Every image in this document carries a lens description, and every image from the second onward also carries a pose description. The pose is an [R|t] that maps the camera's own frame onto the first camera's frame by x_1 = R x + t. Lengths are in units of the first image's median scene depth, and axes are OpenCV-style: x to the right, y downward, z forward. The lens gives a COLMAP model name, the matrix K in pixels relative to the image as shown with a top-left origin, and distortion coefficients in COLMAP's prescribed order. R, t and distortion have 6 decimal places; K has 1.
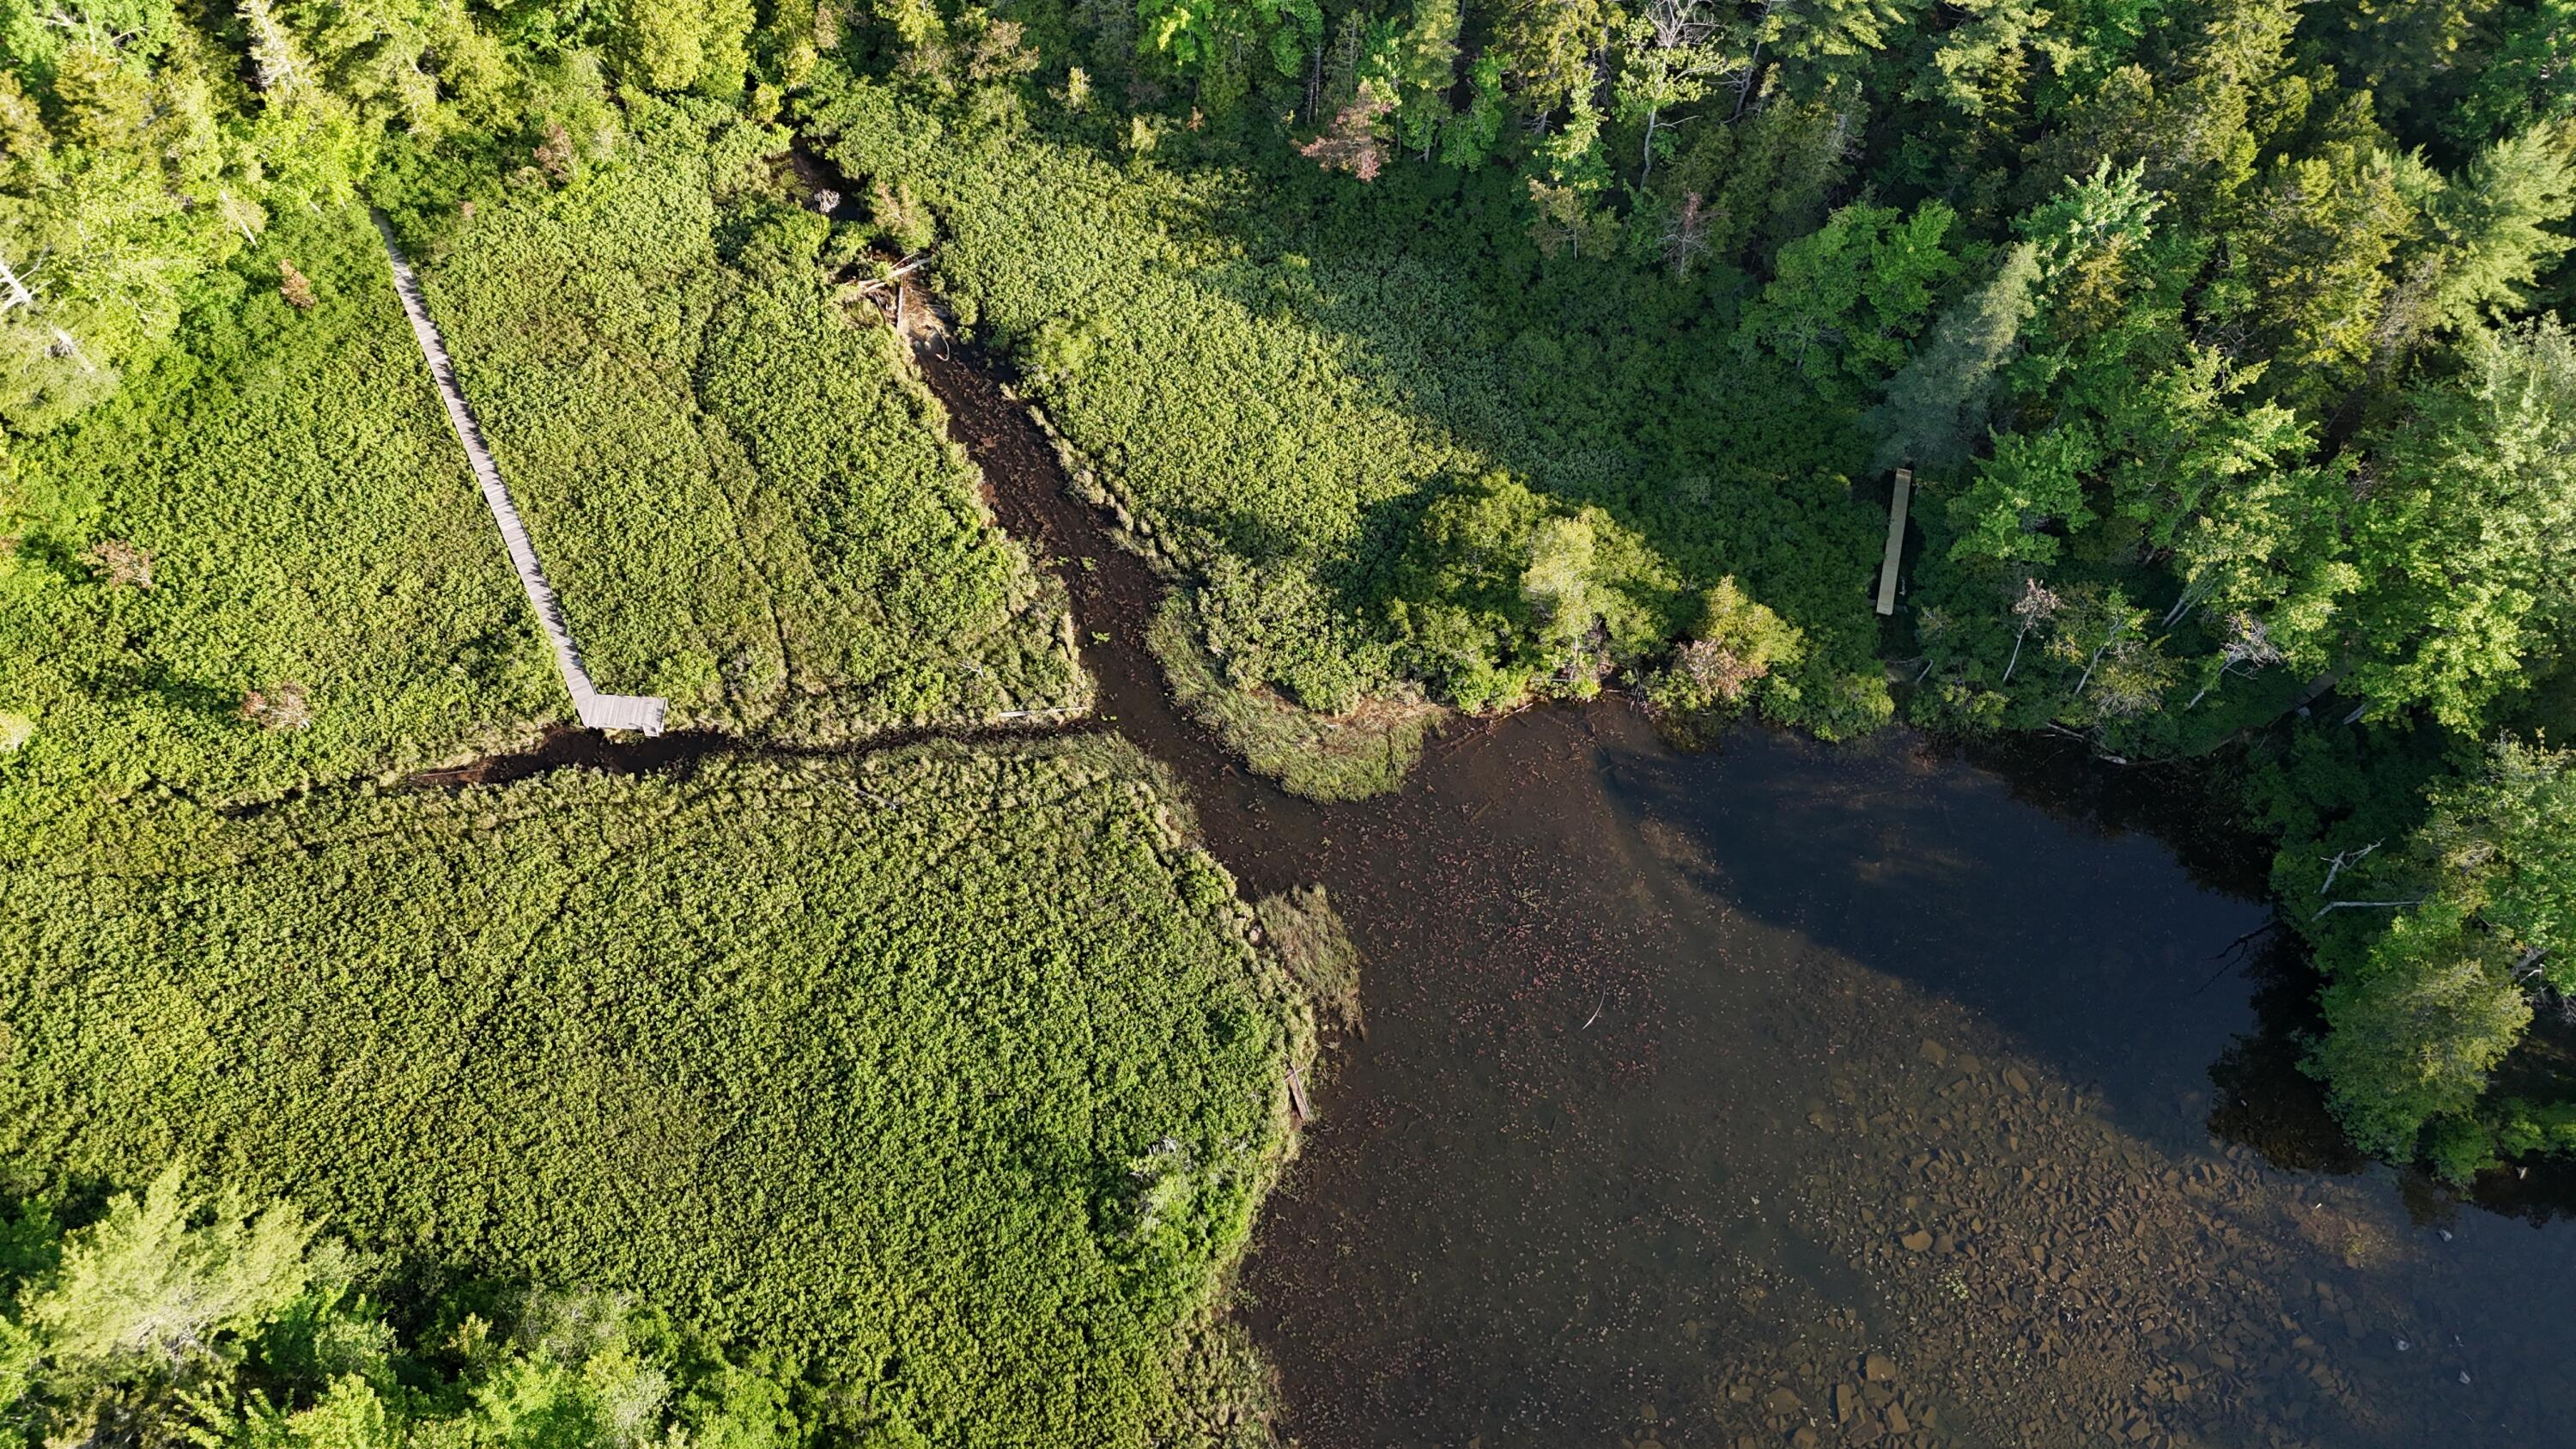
lens RADIAL K [[1896.0, 0, 1310.9], [0, 1896.0, 725.0], [0, 0, 1]] dist [0.079635, -0.085273]
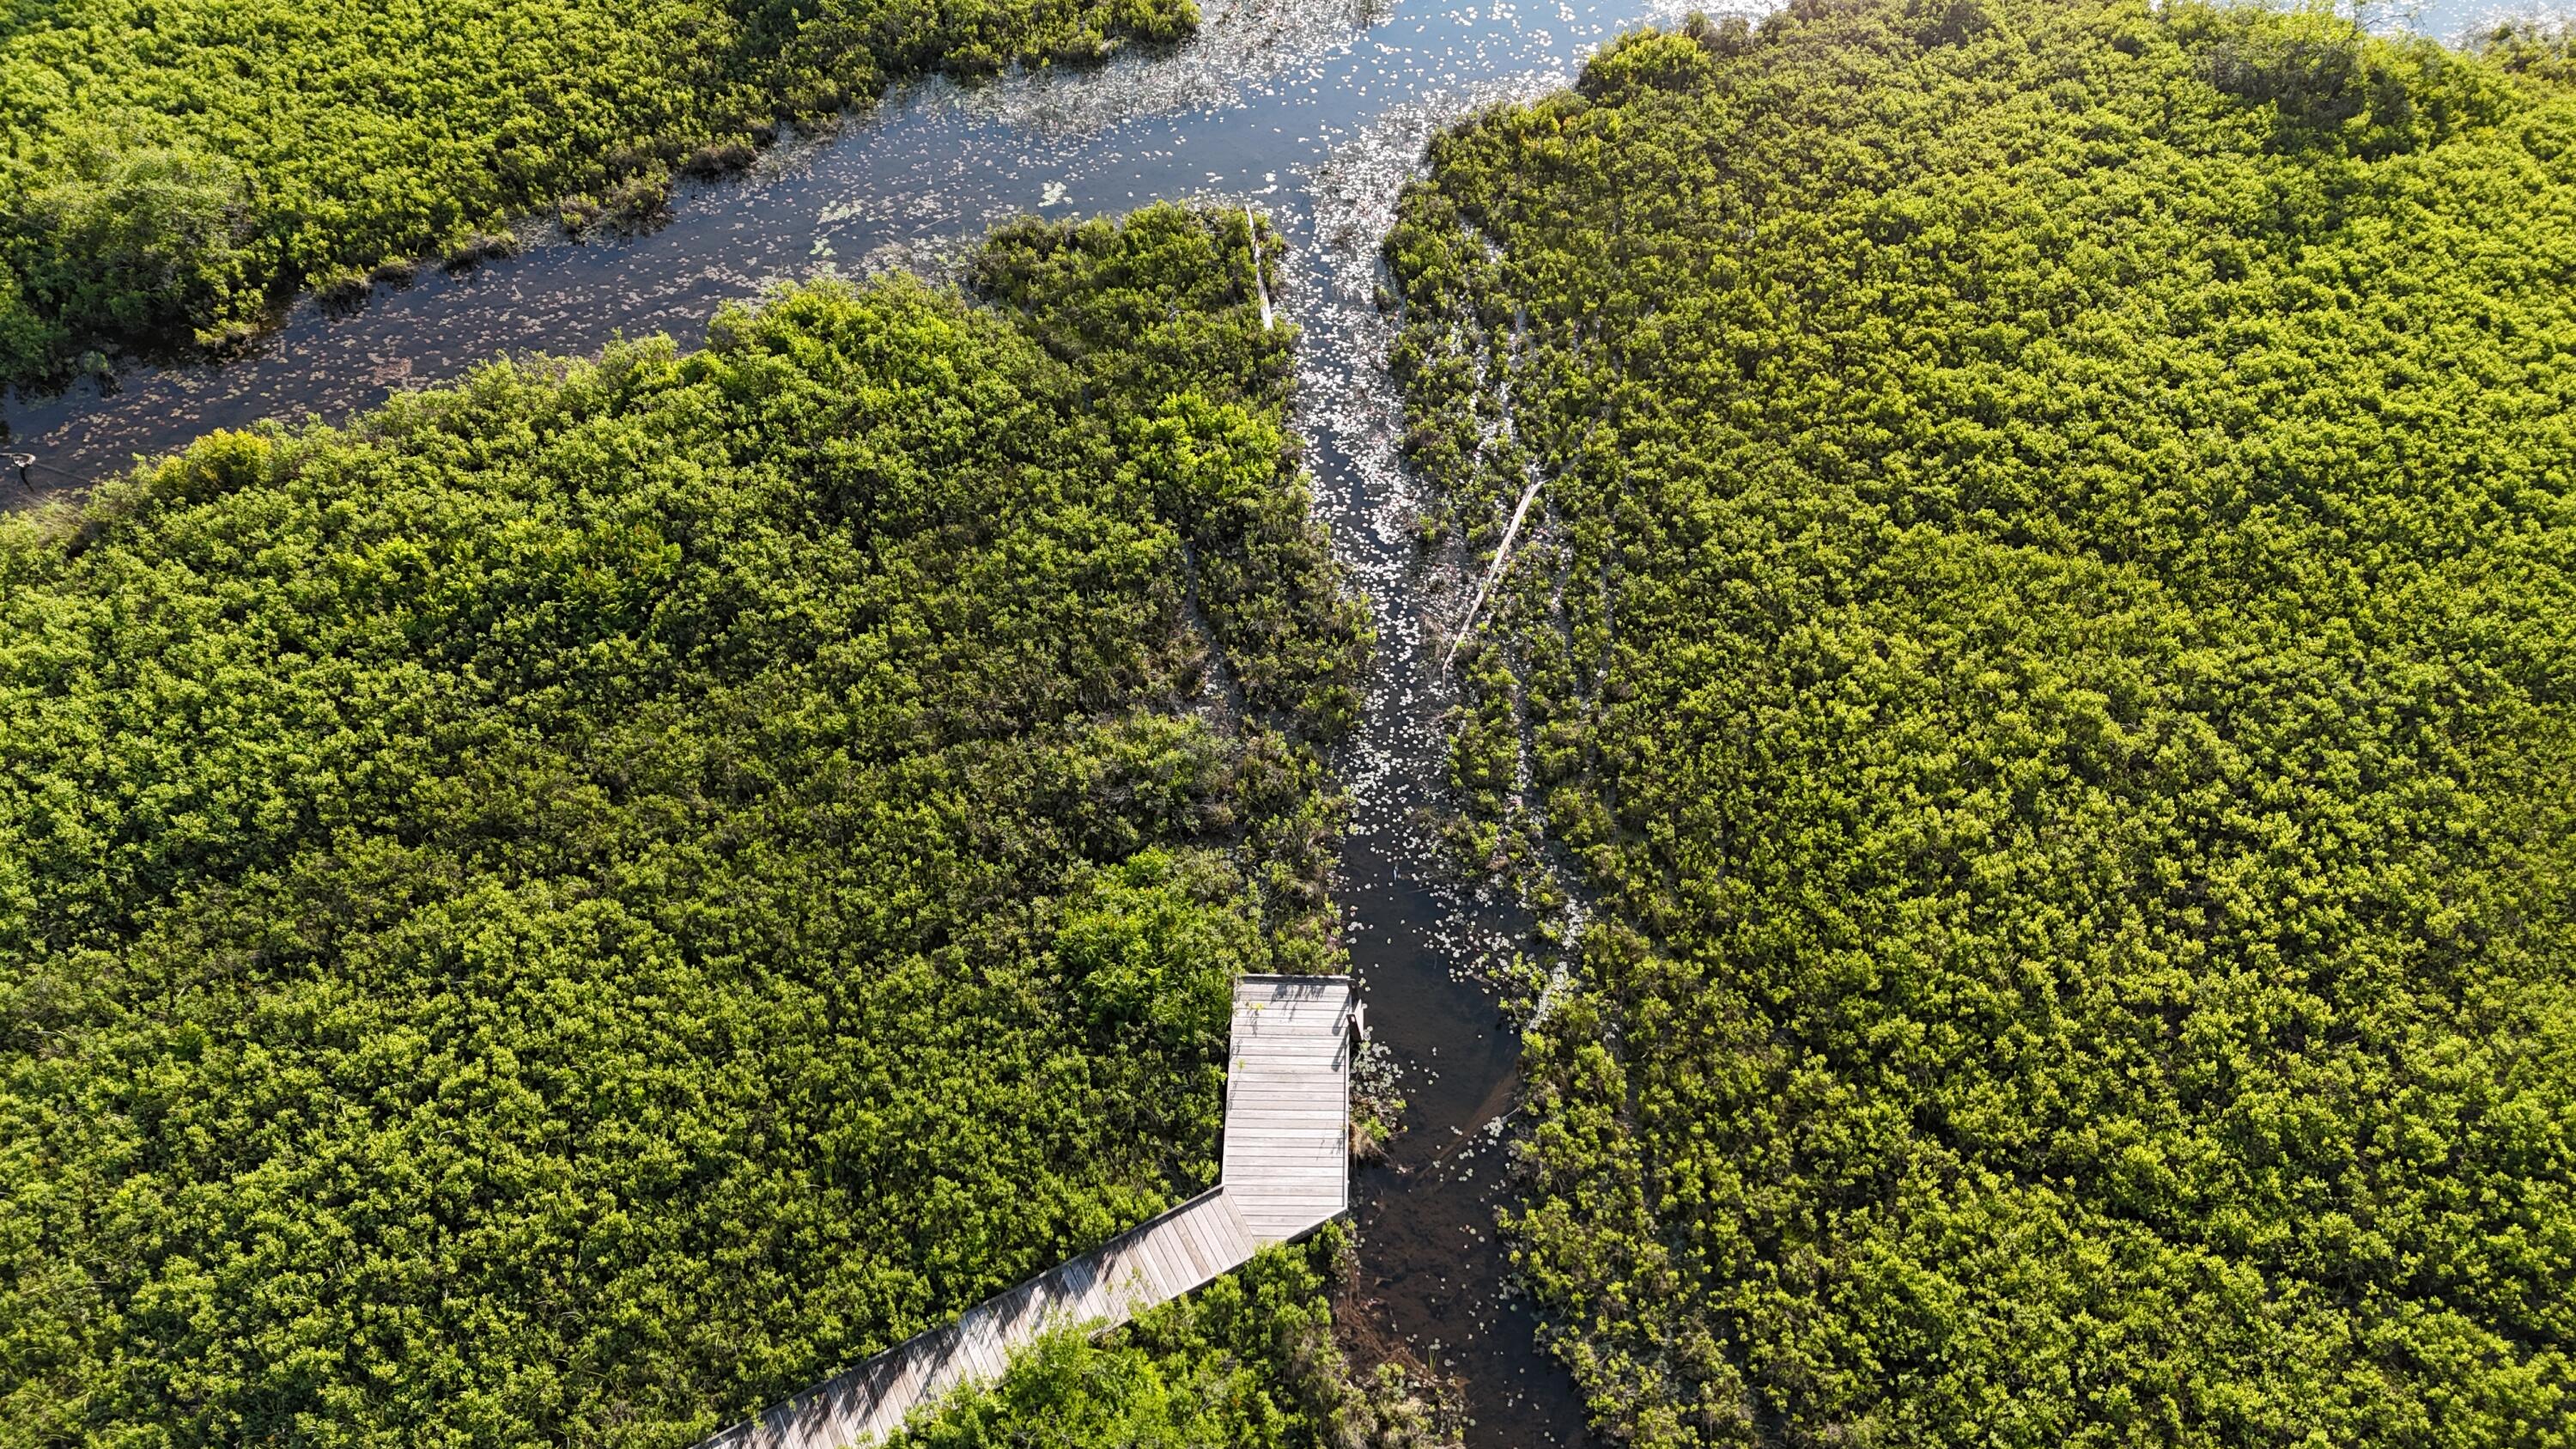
lens RADIAL K [[1896.0, 0, 1297.5], [0, 1896.0, 723.5], [0, 0, 1]] dist [0.079635, -0.085273]
pose [[-0.004152, -0.772459, 0.635052, -0.492936], [0.854899, 0.326715, 0.402996, -0.138391], [-0.518779, 0.544578, 0.659017, 0.770903]]
